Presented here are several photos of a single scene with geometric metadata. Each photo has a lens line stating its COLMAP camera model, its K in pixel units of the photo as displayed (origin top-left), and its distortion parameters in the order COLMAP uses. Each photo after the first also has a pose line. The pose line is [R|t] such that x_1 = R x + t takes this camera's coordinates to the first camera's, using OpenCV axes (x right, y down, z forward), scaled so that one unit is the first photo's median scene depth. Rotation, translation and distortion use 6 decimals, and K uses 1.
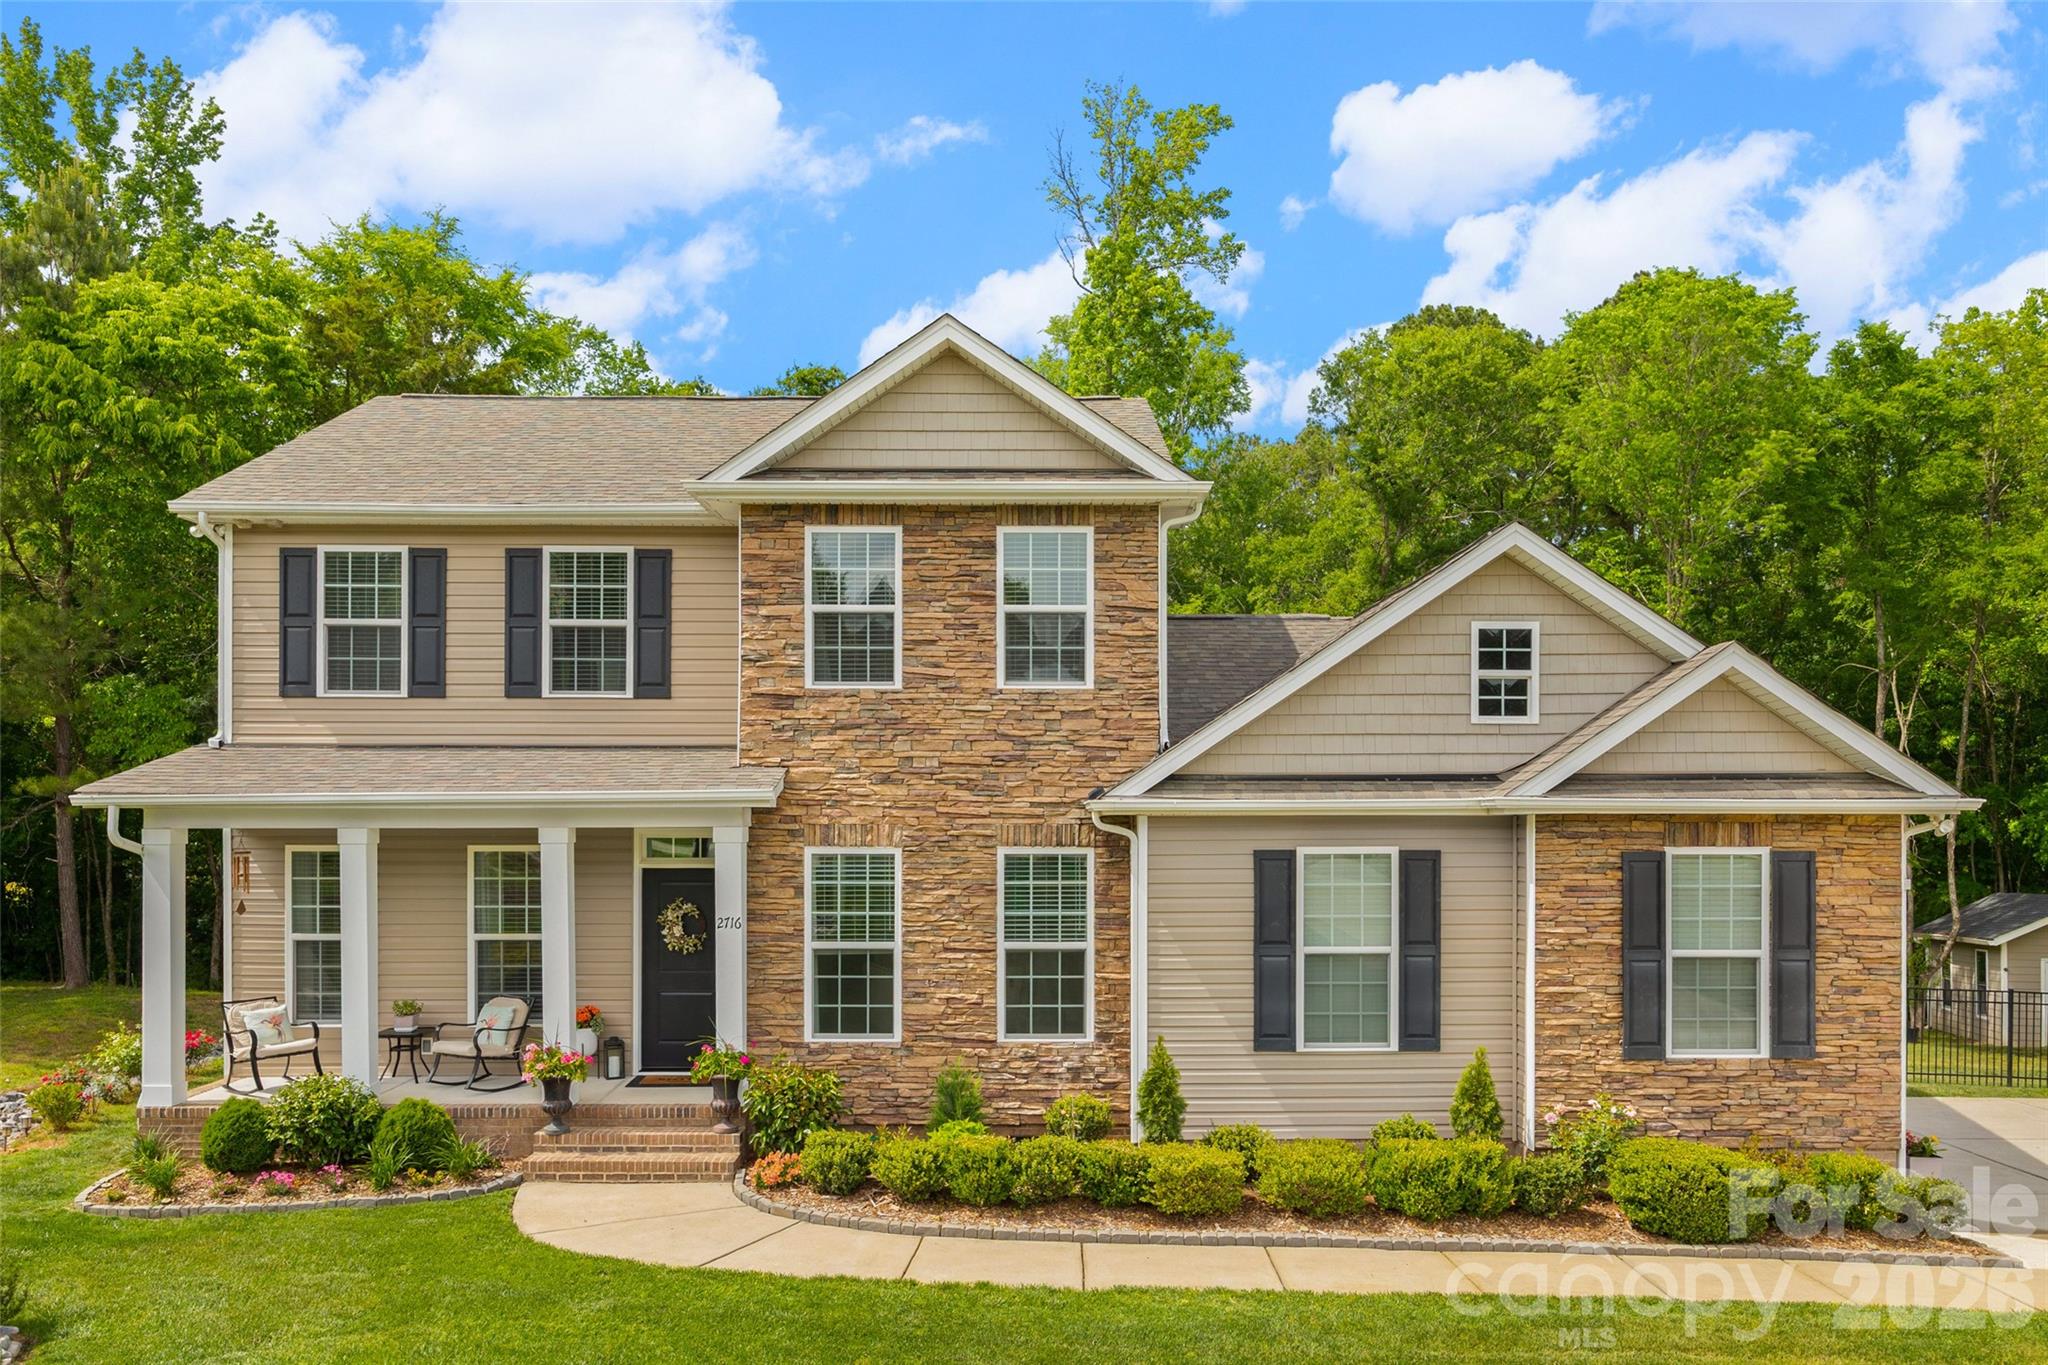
lens RADIAL K [[1492.1, 0, 1029.9], [0, 1492.1, 832.3], [0, 0, 1]] dist [0.000157, -0.003068]
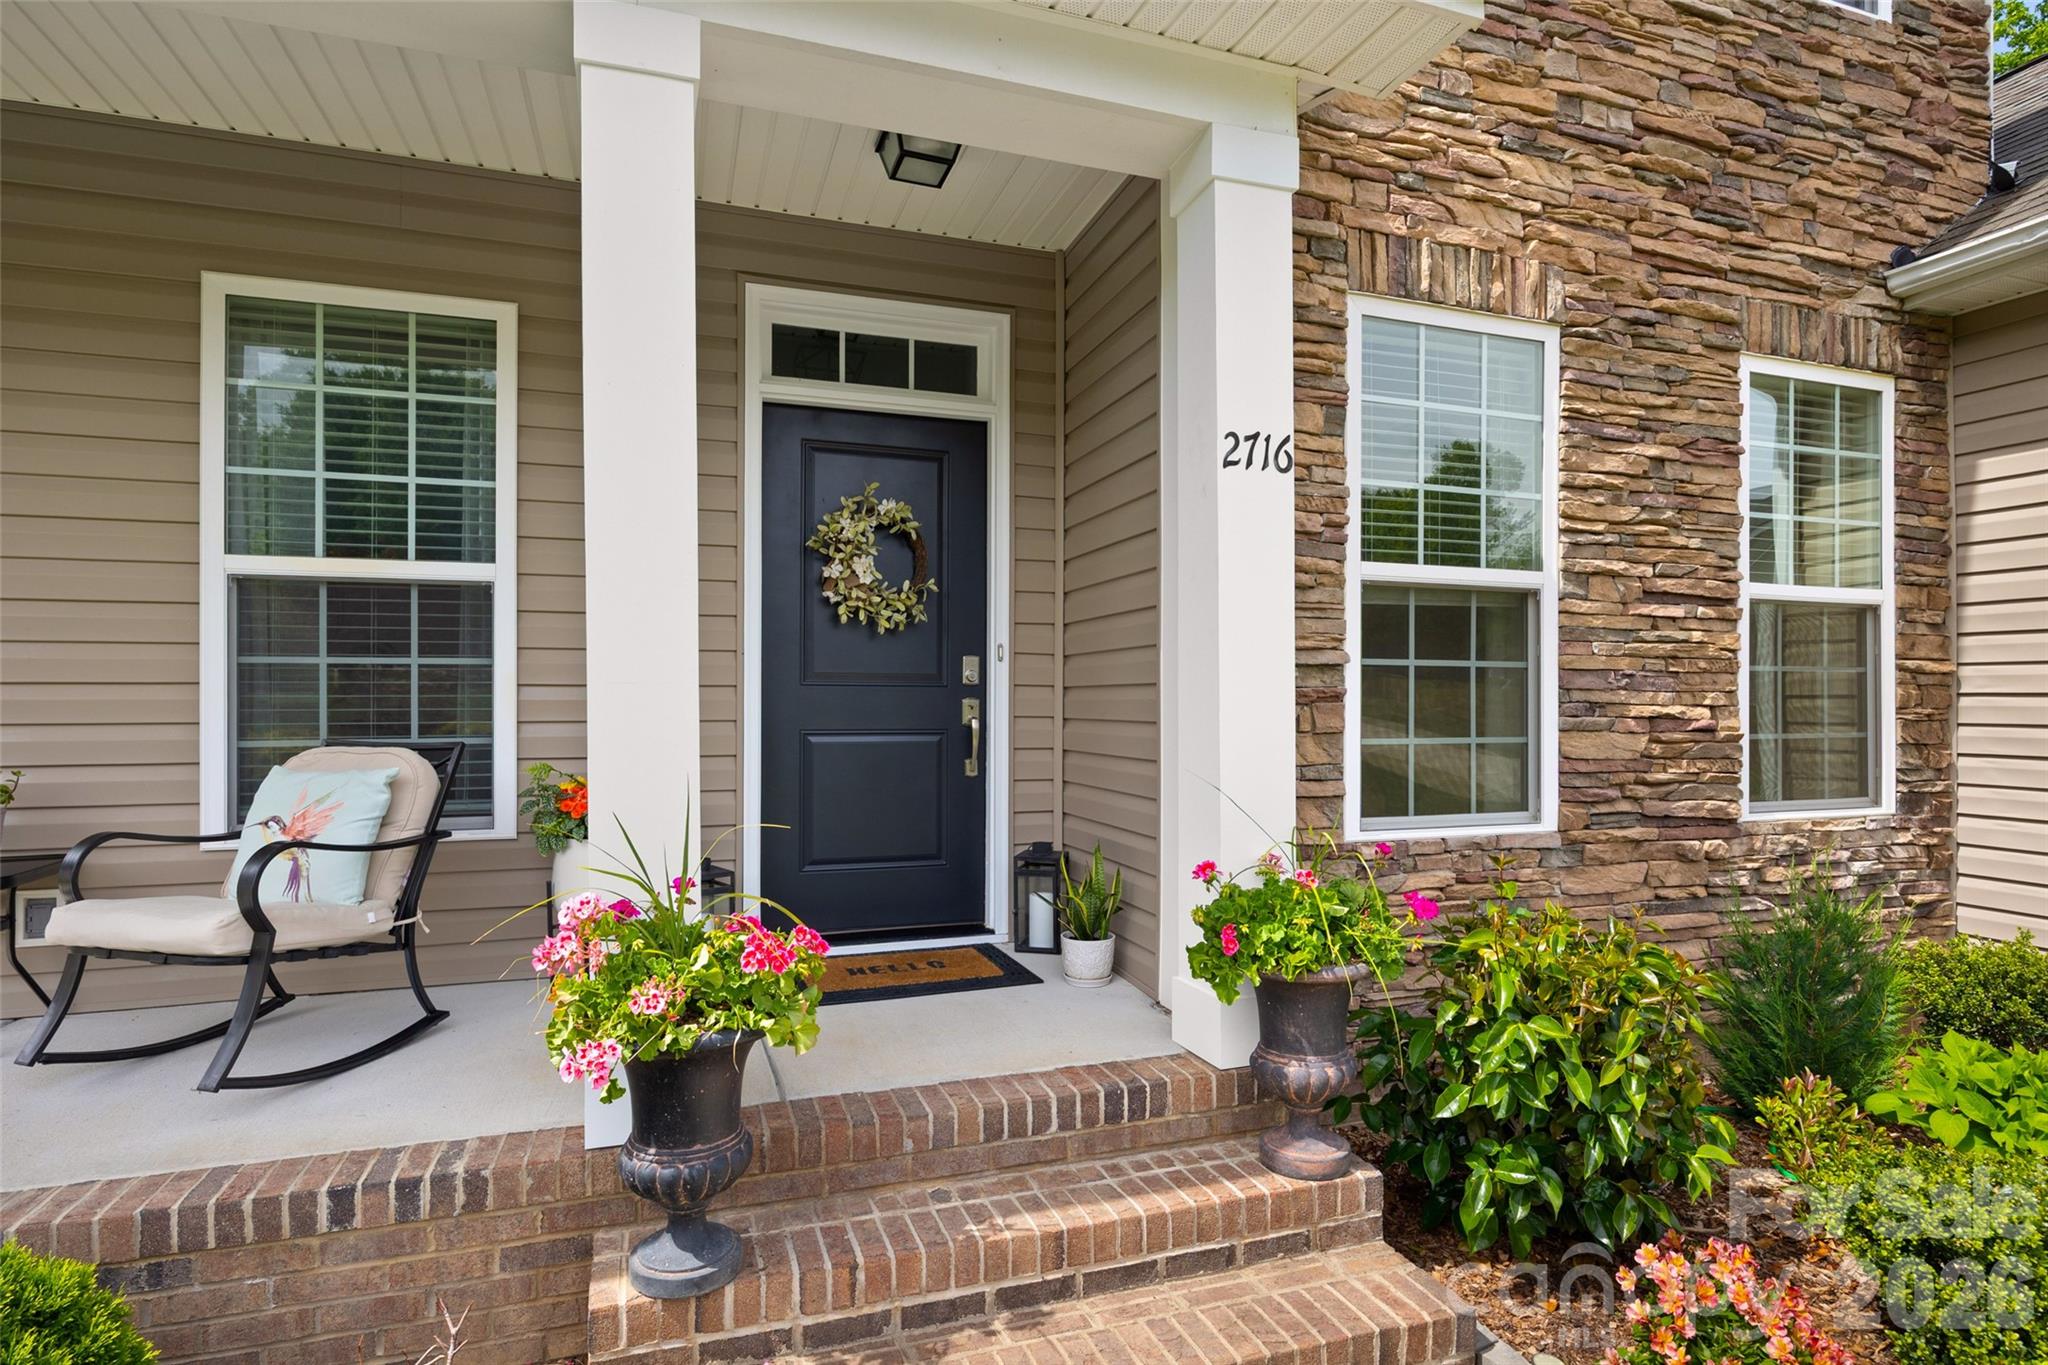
lens RADIAL K [[1076.1, 0, 1038.6], [0, 1076.1, 703.1], [0, 0, 1]] dist [-0.008149, -0.000696]
pose [[0.944821, -0.000715, 0.327587, -0.304477], [0.001225, 0.999998, -0.001351, 0.107756], [-0.327586, 0.001678, 0.944820, 0.783251]]
